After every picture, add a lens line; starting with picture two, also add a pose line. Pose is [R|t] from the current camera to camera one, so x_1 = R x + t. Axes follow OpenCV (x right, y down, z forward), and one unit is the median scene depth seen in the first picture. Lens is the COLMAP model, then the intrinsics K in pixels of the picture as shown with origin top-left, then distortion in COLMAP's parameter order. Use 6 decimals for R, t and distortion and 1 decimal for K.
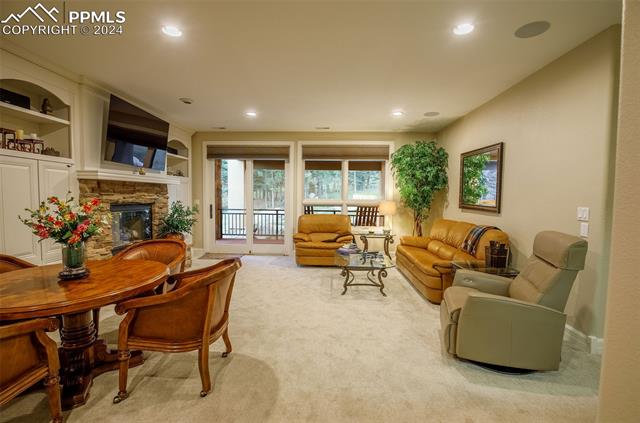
lens RADIAL K [[299.8, 0, 319.2], [0, 299.8, 211.2], [0, 0, 1]] dist [0.005851, 0.001812]
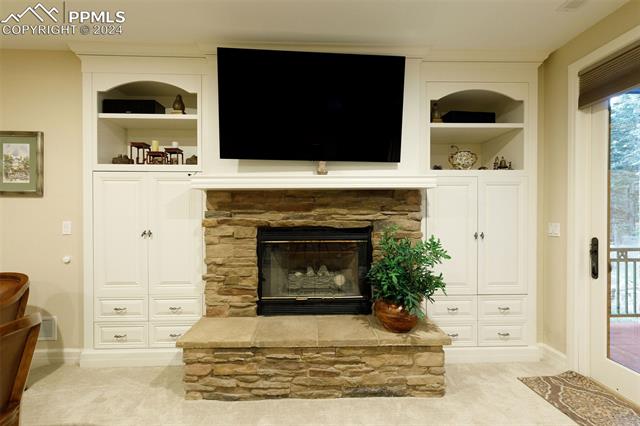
lens RADIAL K [[305.6, 0, 319.8], [0, 305.6, 210.7], [0, 0, 1]] dist [0.004055, 0.000374]
pose [[0.068521, -0.005707, -0.997633, -0.047095], [-0.045824, 0.998910, -0.008862, -0.055677], [0.996597, 0.046323, 0.068185, 1.008760]]
